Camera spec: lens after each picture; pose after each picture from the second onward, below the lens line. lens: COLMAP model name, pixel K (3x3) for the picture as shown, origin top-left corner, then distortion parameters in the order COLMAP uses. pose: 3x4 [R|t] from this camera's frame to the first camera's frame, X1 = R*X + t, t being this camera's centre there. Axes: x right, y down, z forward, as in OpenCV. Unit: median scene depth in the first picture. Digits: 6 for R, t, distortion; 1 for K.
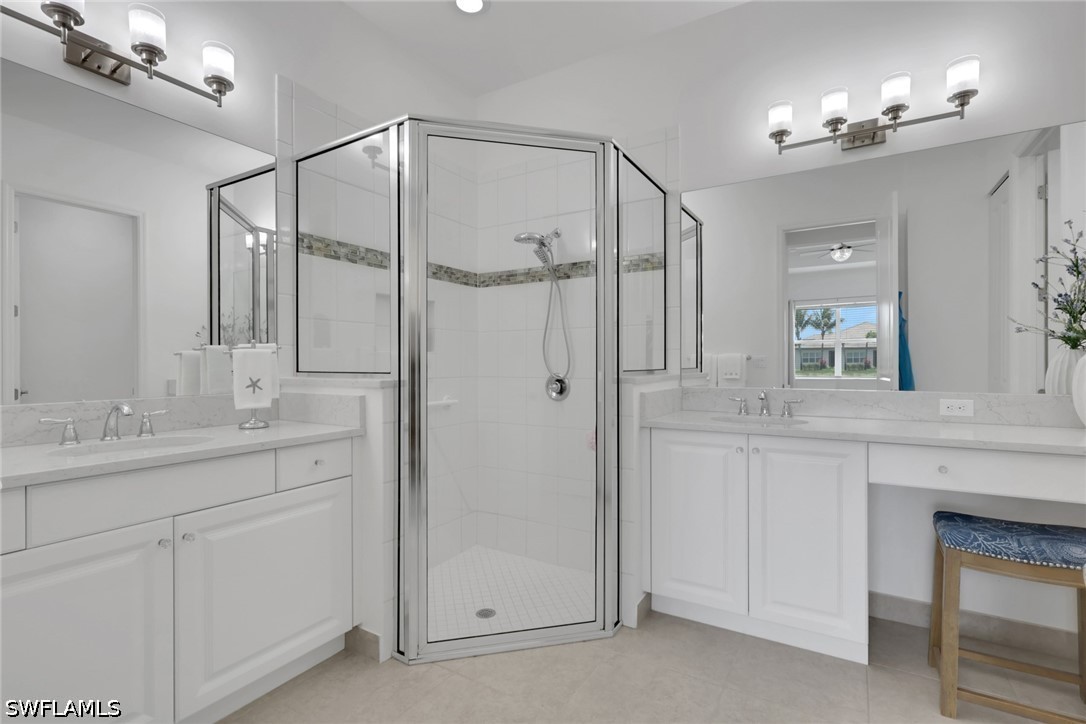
lens RADIAL K [[509.1, 0, 546.0], [0, 509.1, 363.9], [0, 0, 1]] dist [-0.002794, -0.001296]
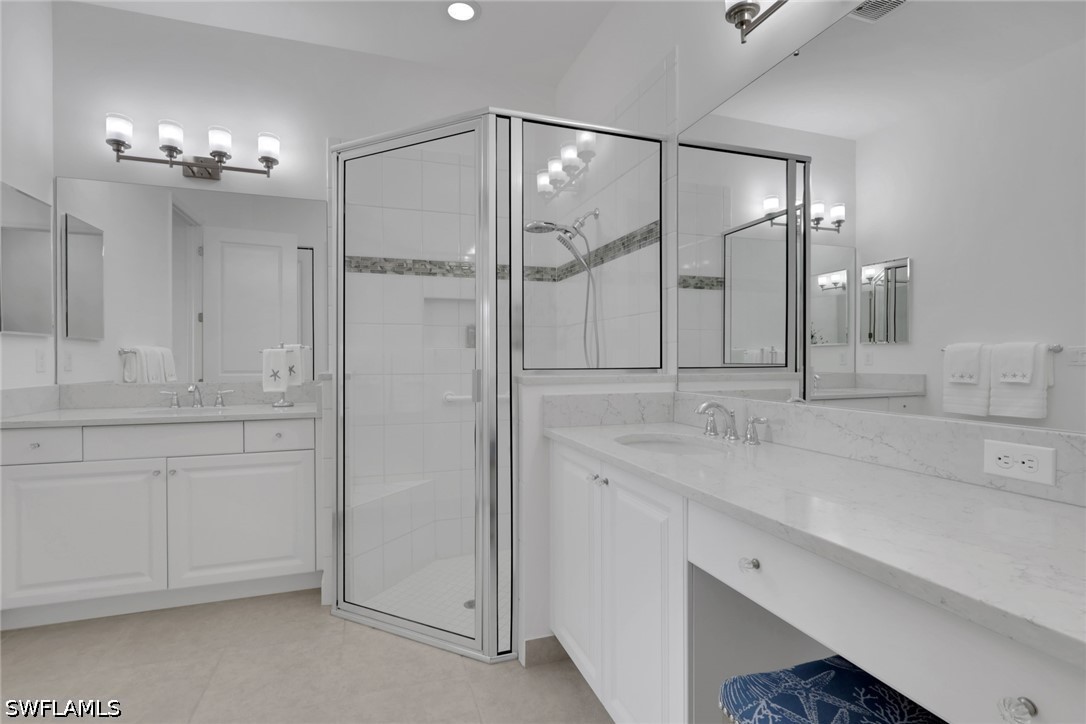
lens RADIAL K [[509.1, 0, 543.5], [0, 509.1, 359.3], [0, 0, 1]] dist [-0.002794, -0.001296]
pose [[0.765129, 0.004471, -0.643862, 0.697646], [-0.000606, 0.999980, 0.006223, -0.008141], [0.643877, -0.004372, 0.765116, 0.331701]]
